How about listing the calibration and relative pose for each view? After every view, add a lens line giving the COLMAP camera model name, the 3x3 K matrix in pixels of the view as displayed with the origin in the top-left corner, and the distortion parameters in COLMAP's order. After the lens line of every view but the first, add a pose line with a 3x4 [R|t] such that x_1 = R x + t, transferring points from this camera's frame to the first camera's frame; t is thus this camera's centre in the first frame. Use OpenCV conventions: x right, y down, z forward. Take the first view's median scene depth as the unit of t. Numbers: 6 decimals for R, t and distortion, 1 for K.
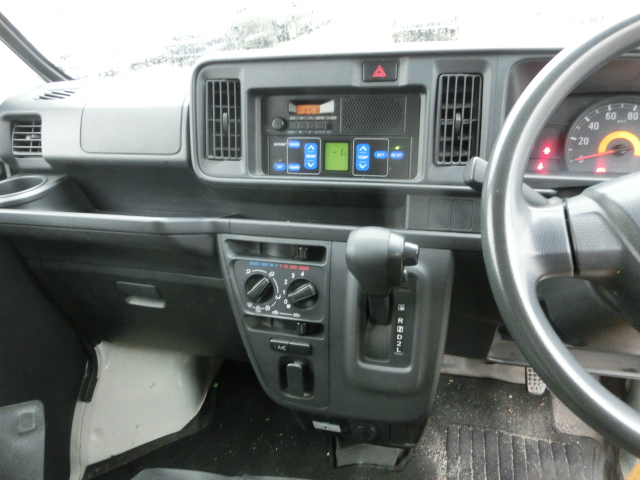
lens RADIAL K [[443.7, 0, 346.4], [0, 443.7, 238.6], [0, 0, 1]] dist [-0.077508, 0.068069]
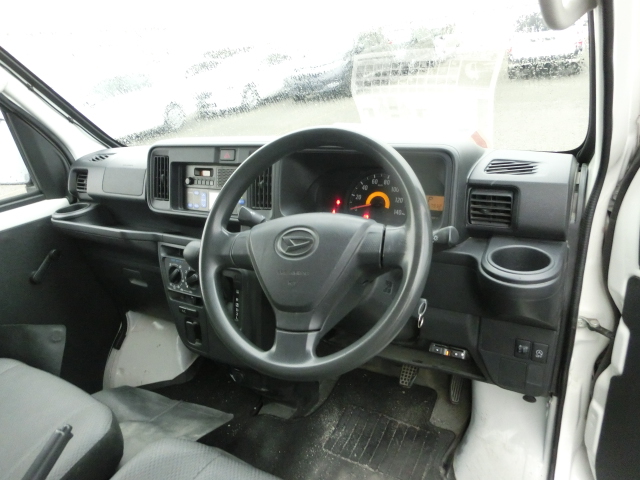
lens RADIAL K [[443.7, 0, 346.4], [0, 443.7, 238.6], [0, 0, 1]] dist [-0.077508, 0.068069]
pose [[0.965089, 0.064872, -0.253763, 0.874405], [-0.081518, 0.995118, -0.055630, 0.013247], [0.248916, 0.074374, 0.965665, -0.496021]]
